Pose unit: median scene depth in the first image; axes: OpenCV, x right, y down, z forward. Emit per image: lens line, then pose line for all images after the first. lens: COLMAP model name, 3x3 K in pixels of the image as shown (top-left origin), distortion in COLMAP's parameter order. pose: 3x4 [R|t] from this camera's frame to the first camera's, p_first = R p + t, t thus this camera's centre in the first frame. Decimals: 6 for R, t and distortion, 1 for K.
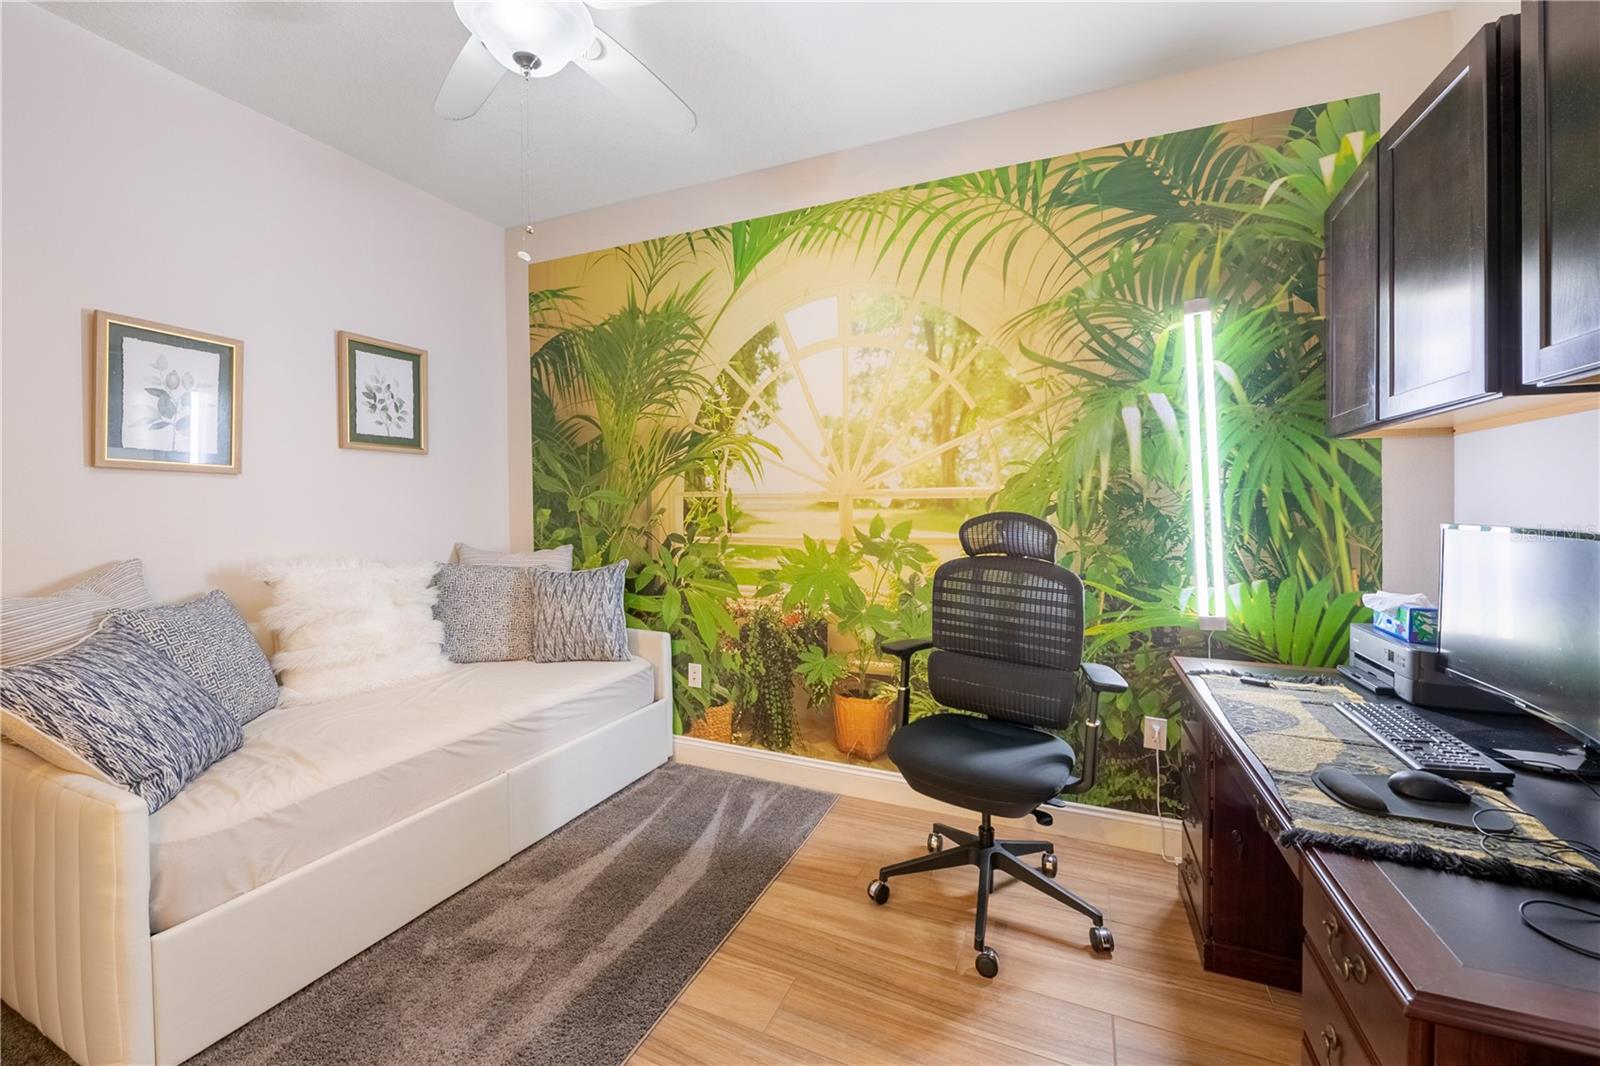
lens RADIAL K [[645.9, 0, 779.8], [0, 645.9, 515.1], [0, 0, 1]] dist [-0.002414, -0.002781]
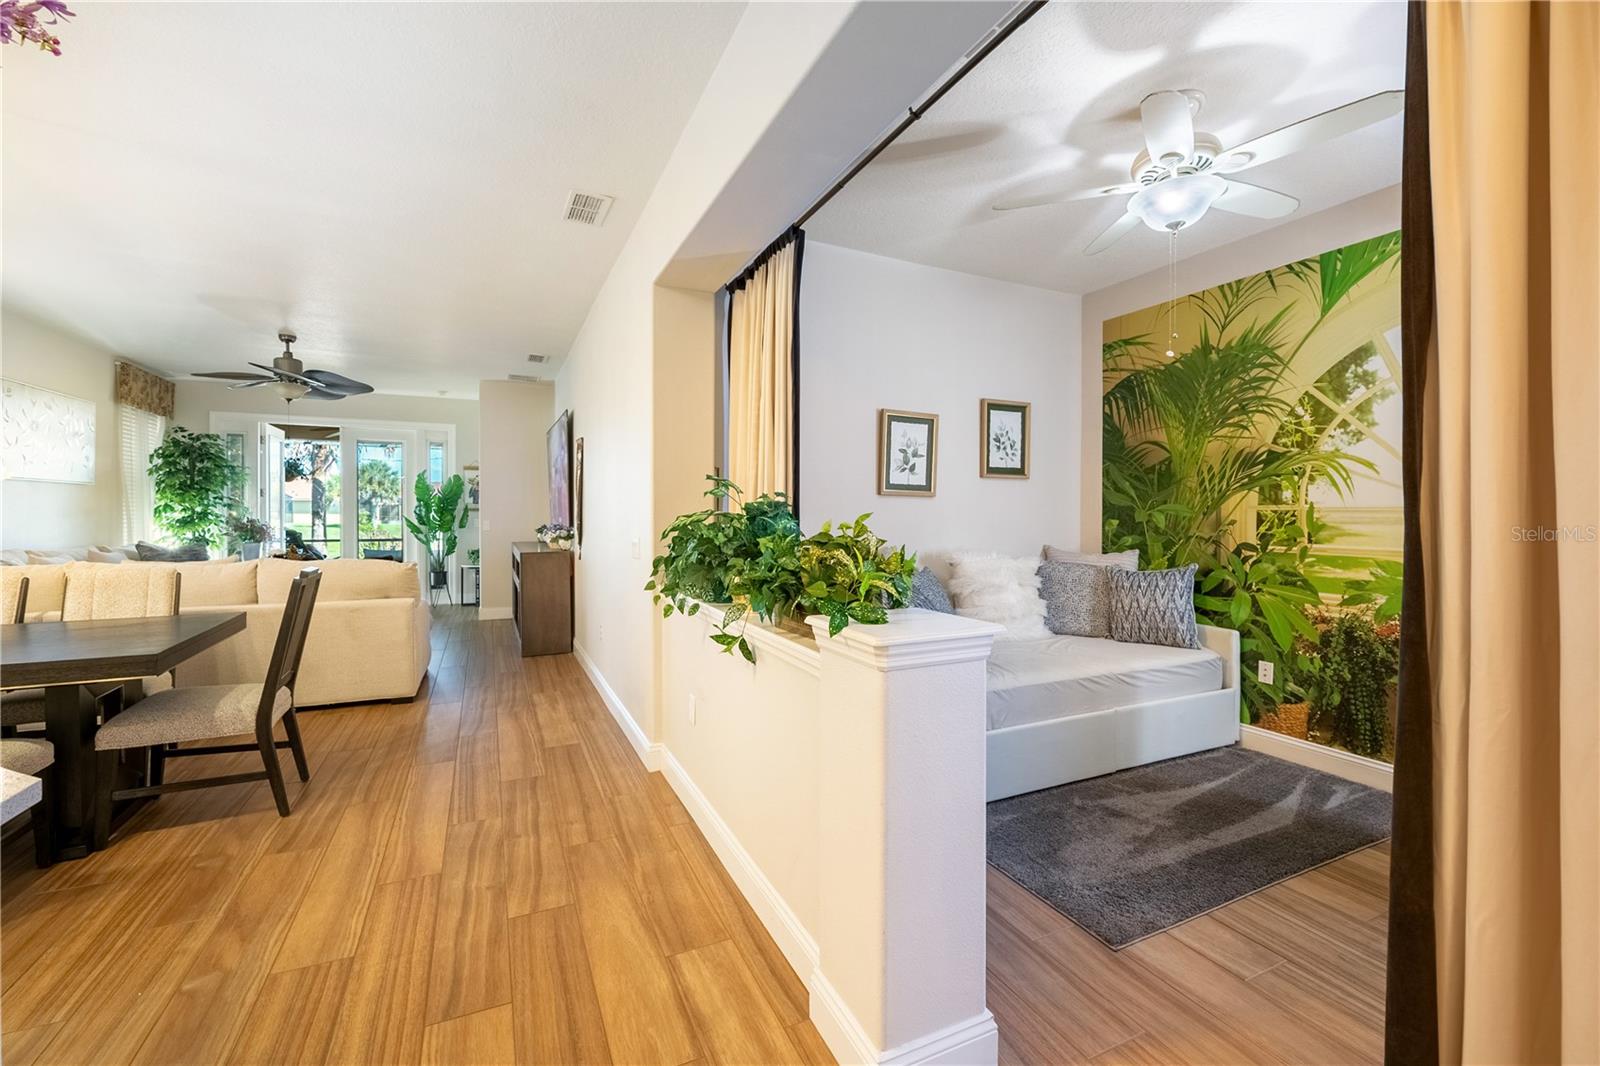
lens RADIAL K [[645.9, 0, 795.0], [0, 645.9, 528.8], [0, 0, 1]] dist [-0.002414, -0.002781]
pose [[0.765224, 0.018526, -0.643497, -0.048598], [-0.015061, 0.999827, 0.010875, 0.004501], [0.643588, 0.001370, 0.765371, -0.402319]]
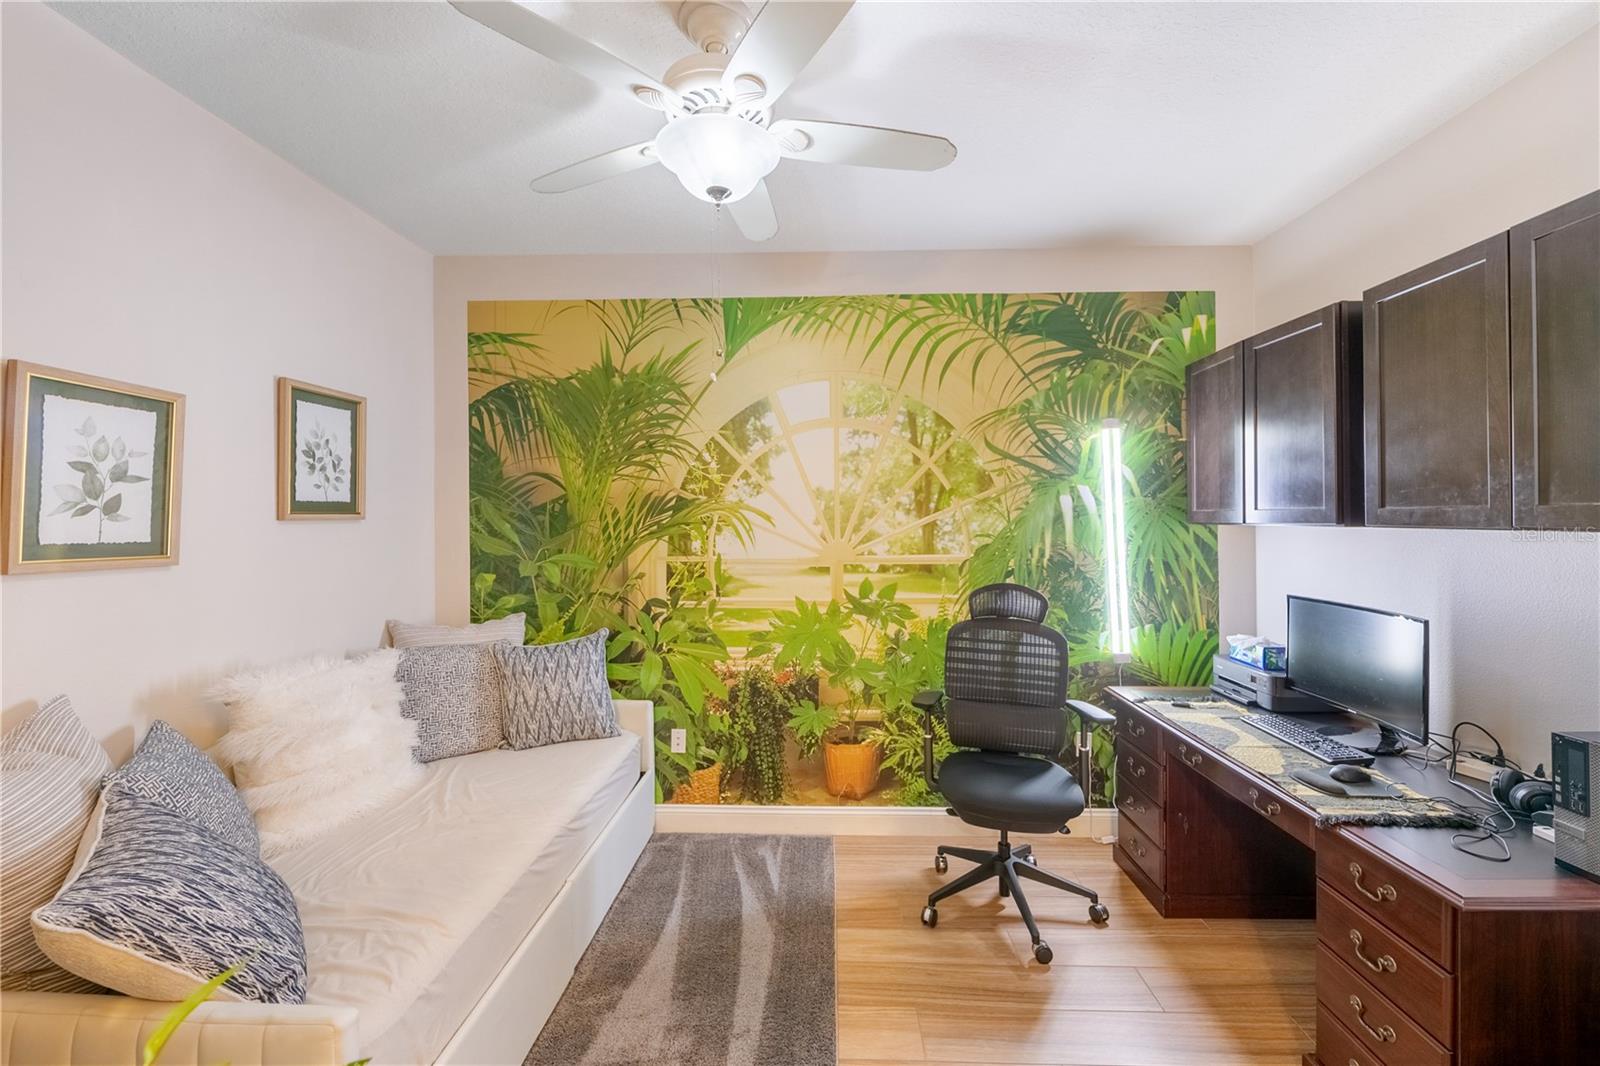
lens RADIAL K [[645.9, 0, 817.6], [0, 645.9, 518.5], [0, 0, 1]] dist [-0.002414, -0.002781]
pose [[0.924378, 0.001068, 0.381475, -0.353019], [0.006302, 0.999817, -0.018071, -0.084436], [-0.381425, 0.019108, 0.924202, -0.009839]]
